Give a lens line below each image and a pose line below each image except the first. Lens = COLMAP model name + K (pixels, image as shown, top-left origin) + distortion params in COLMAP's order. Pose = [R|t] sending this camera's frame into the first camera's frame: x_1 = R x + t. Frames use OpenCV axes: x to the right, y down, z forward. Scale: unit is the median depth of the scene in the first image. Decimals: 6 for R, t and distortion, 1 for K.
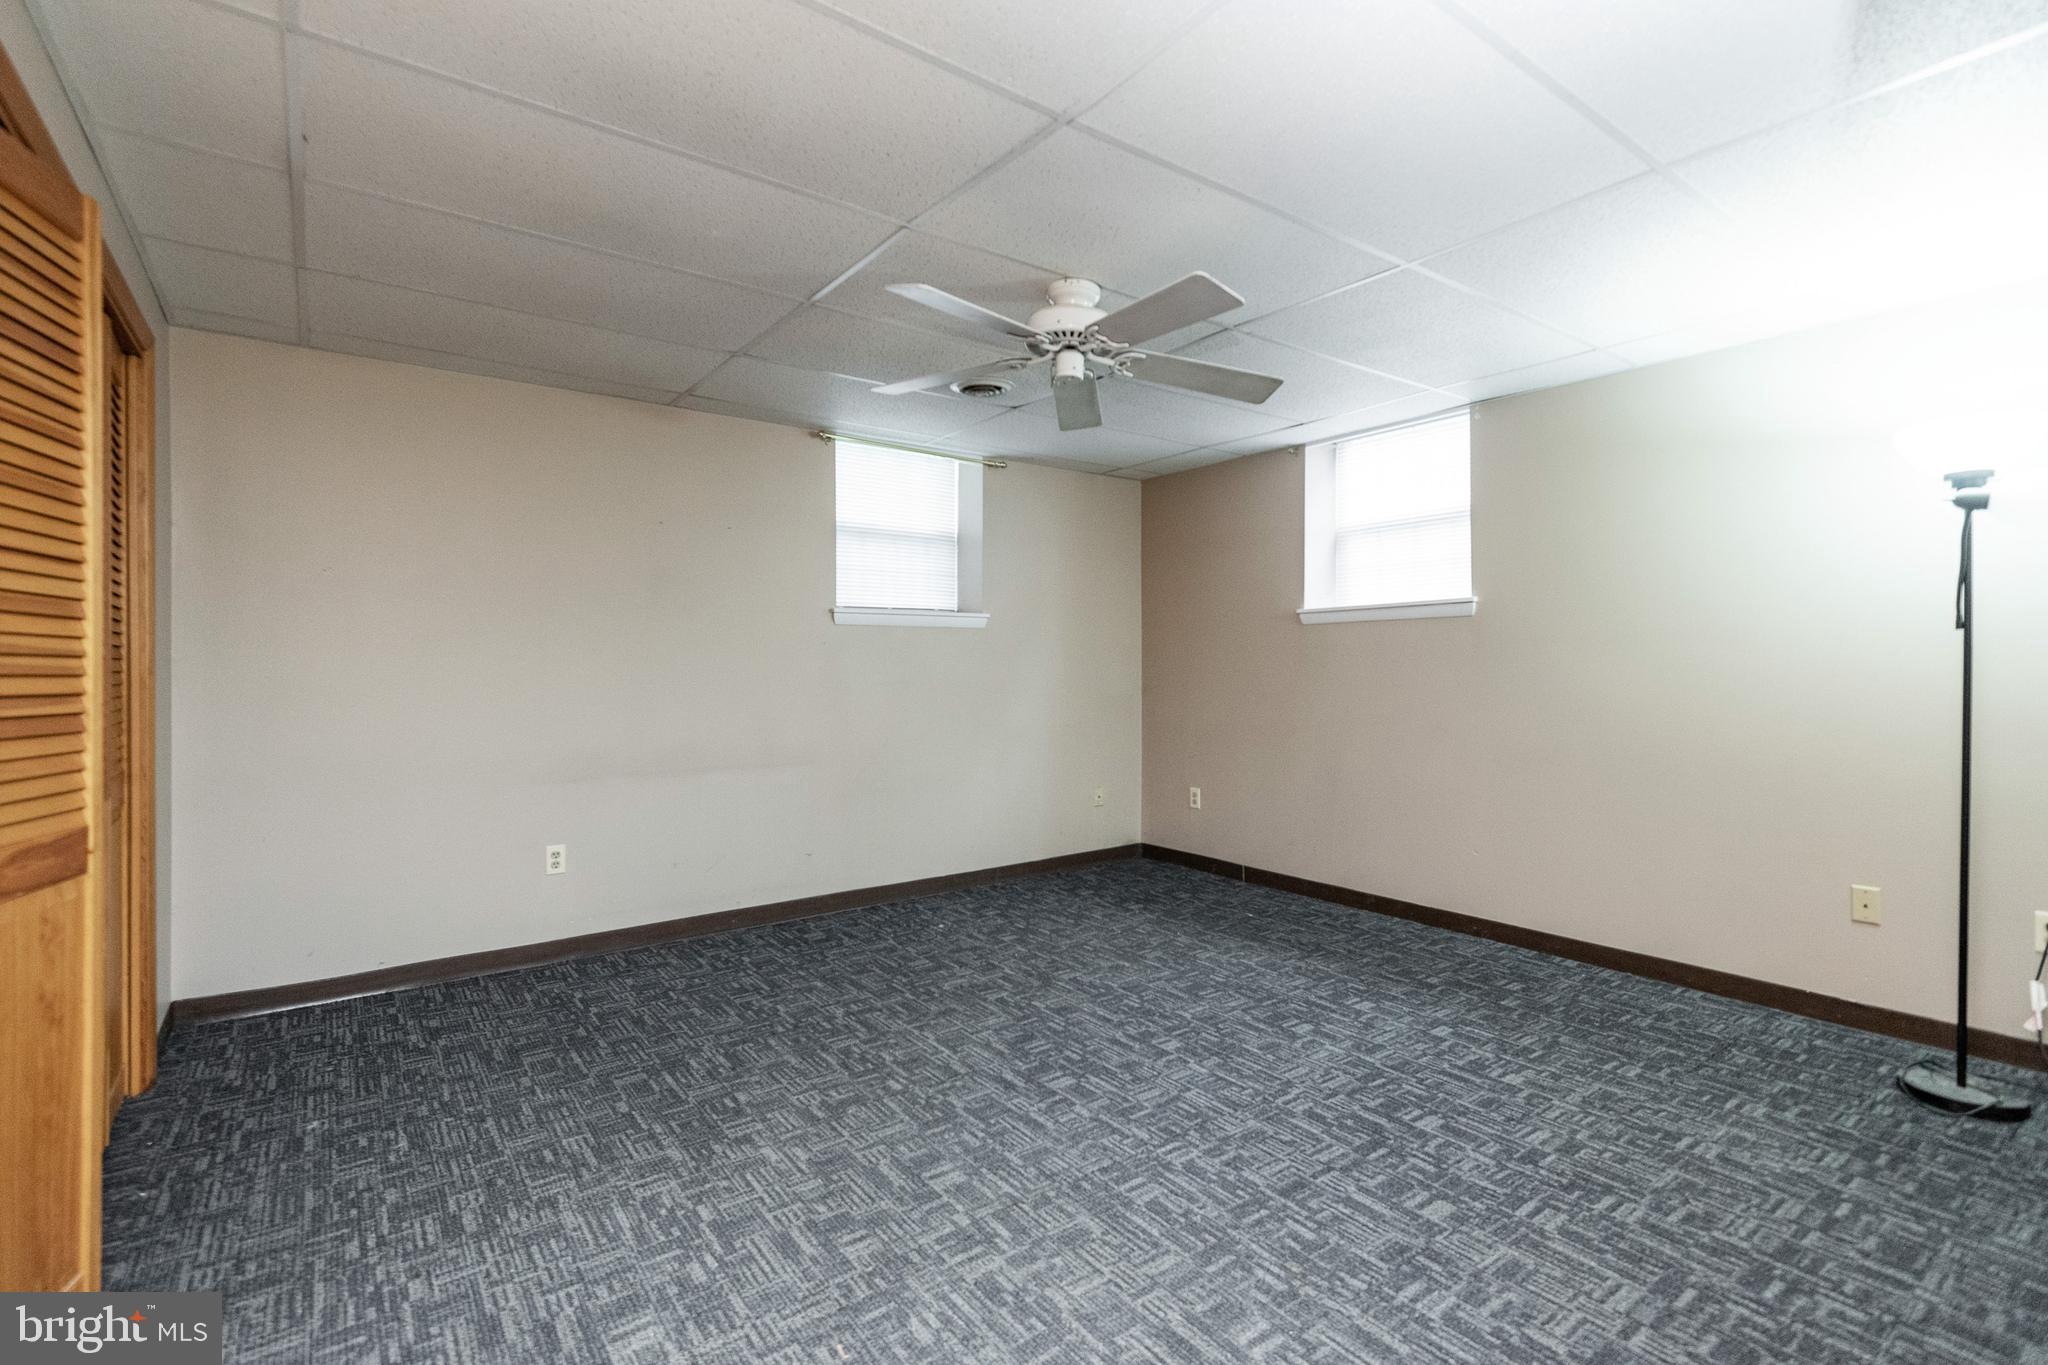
lens RADIAL K [[933.7, 0, 1009.1], [0, 933.7, 675.8], [0, 0, 1]] dist [0.045940, -0.025051]
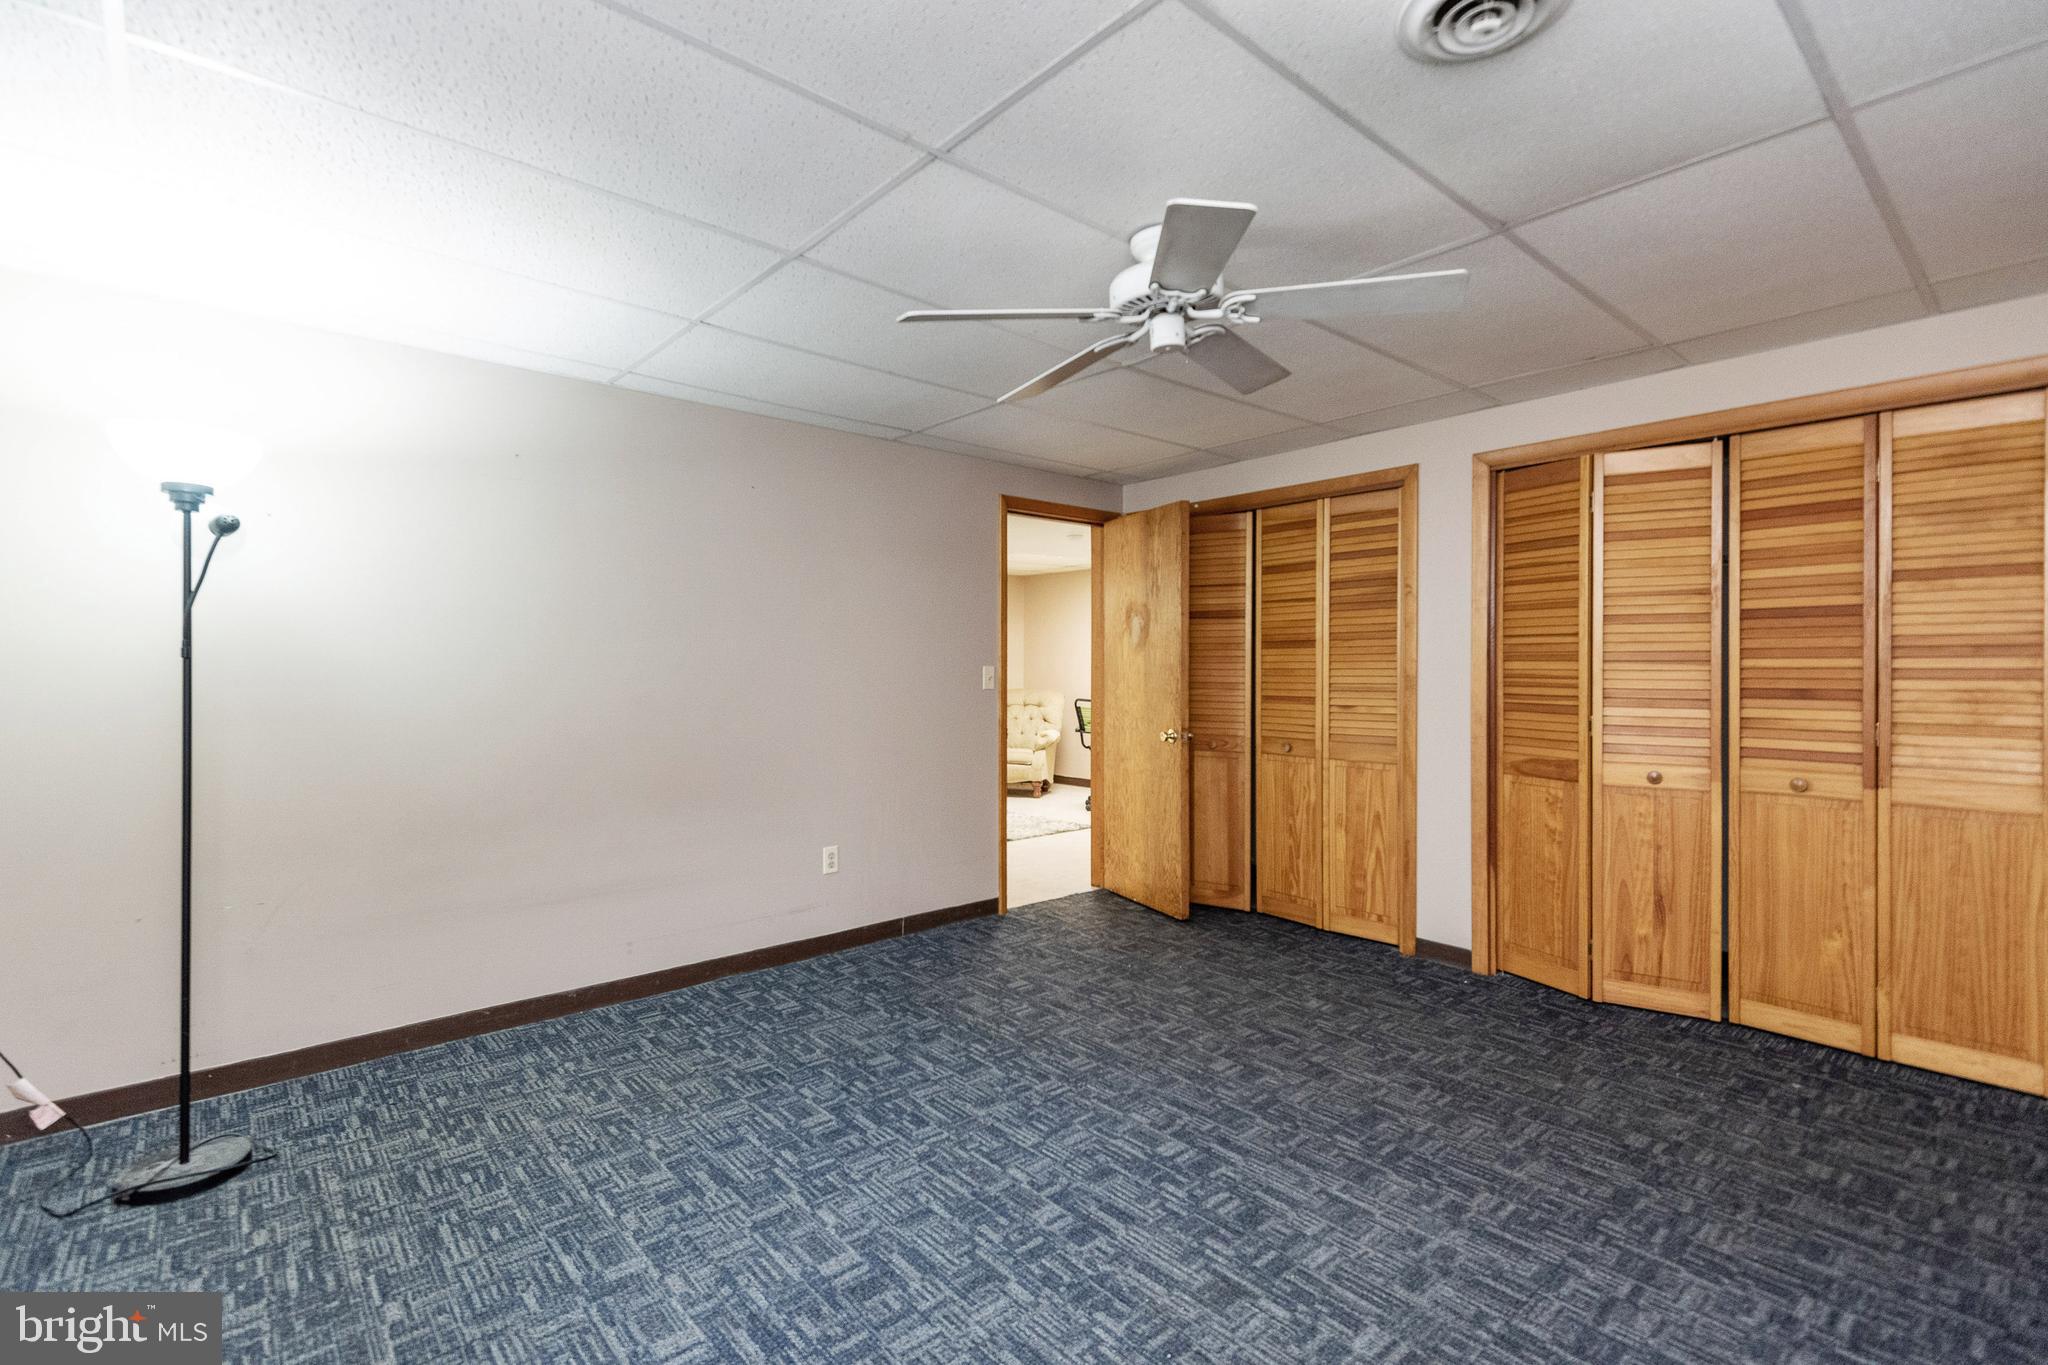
lens RADIAL K [[933.7, 0, 1009.1], [0, 933.7, 675.8], [0, 0, 1]] dist [0.045940, -0.025051]
pose [[-0.996611, 0.003784, -0.082175, 0.296898], [0.002267, 0.999825, 0.018552, -0.044972], [0.082231, 0.018303, -0.996445, 1.964174]]
